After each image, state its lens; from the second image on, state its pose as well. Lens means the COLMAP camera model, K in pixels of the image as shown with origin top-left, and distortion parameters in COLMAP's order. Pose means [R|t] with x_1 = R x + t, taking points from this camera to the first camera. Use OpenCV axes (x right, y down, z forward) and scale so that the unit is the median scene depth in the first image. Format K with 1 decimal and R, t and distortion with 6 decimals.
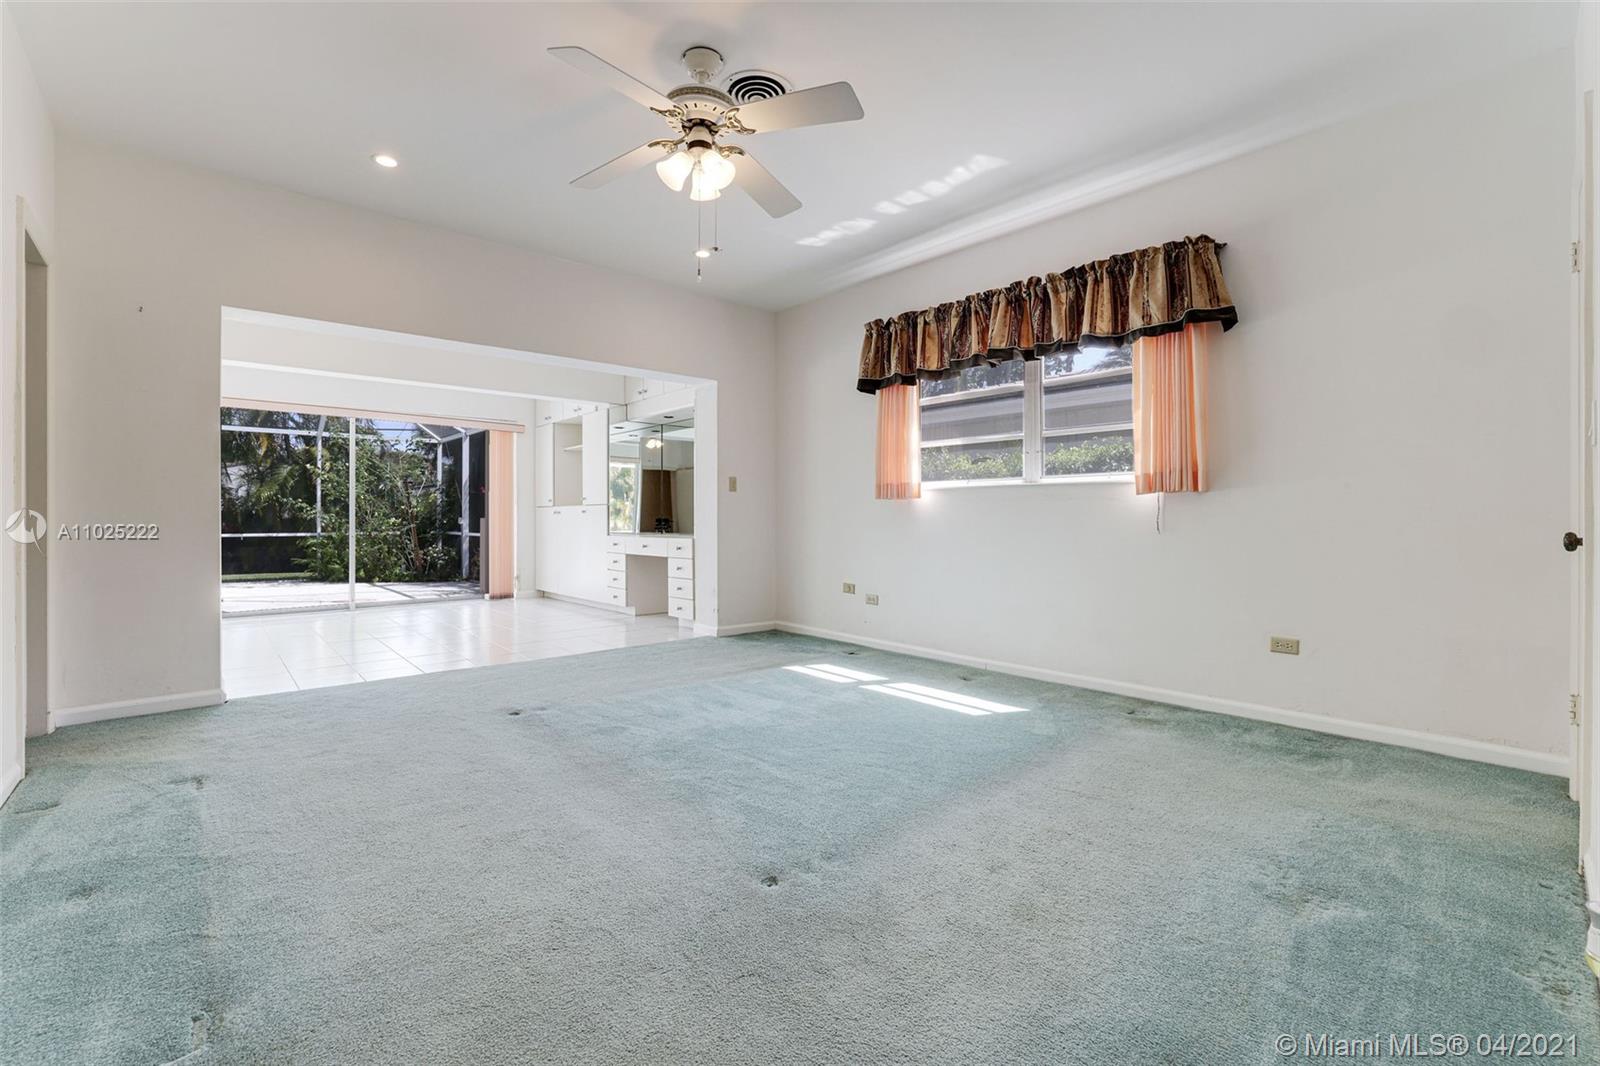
lens RADIAL K [[709.2, 0, 800.0], [0, 709.2, 533.0], [0, 0, 1]] dist [-0.103715, -0.000025]
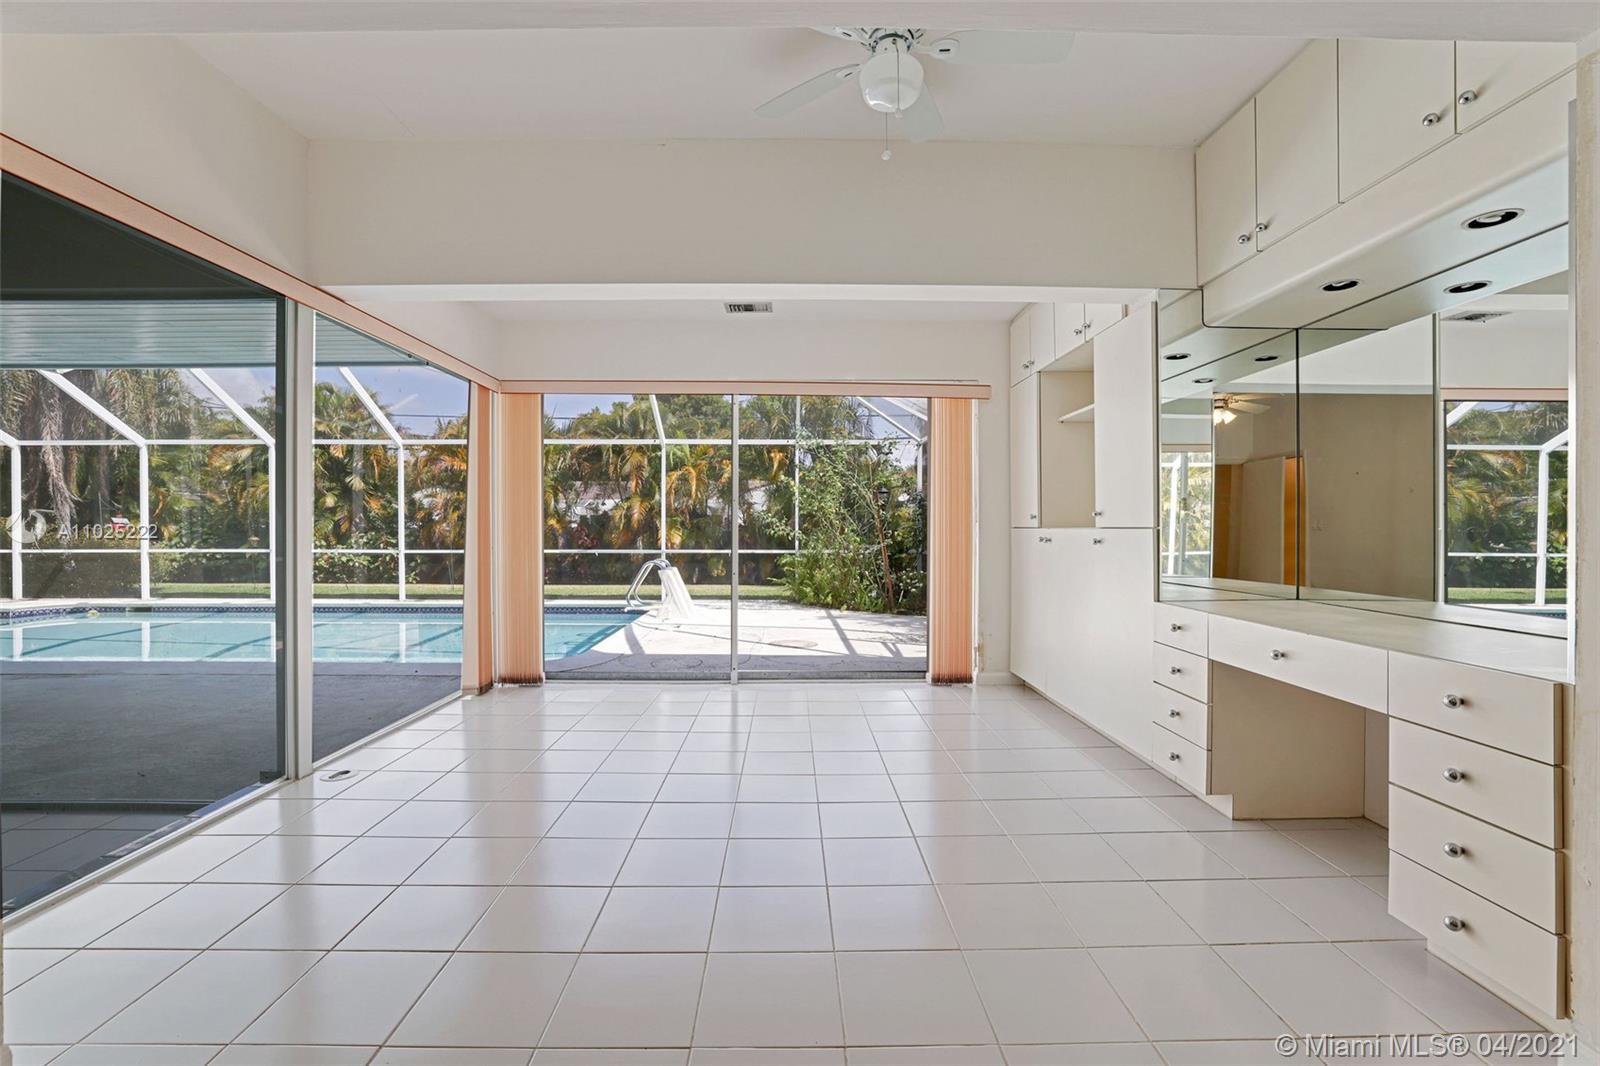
lens RADIAL K [[691.9, 0, 800.0], [0, 691.9, 533.0], [0, 0, 1]] dist [-0.030133, 0.021699]
pose [[0.750610, 0.000294, -0.660746, -0.139994], [-0.005722, 0.999965, -0.006055, -0.029388], [0.660721, 0.008326, 0.750585, 0.478276]]
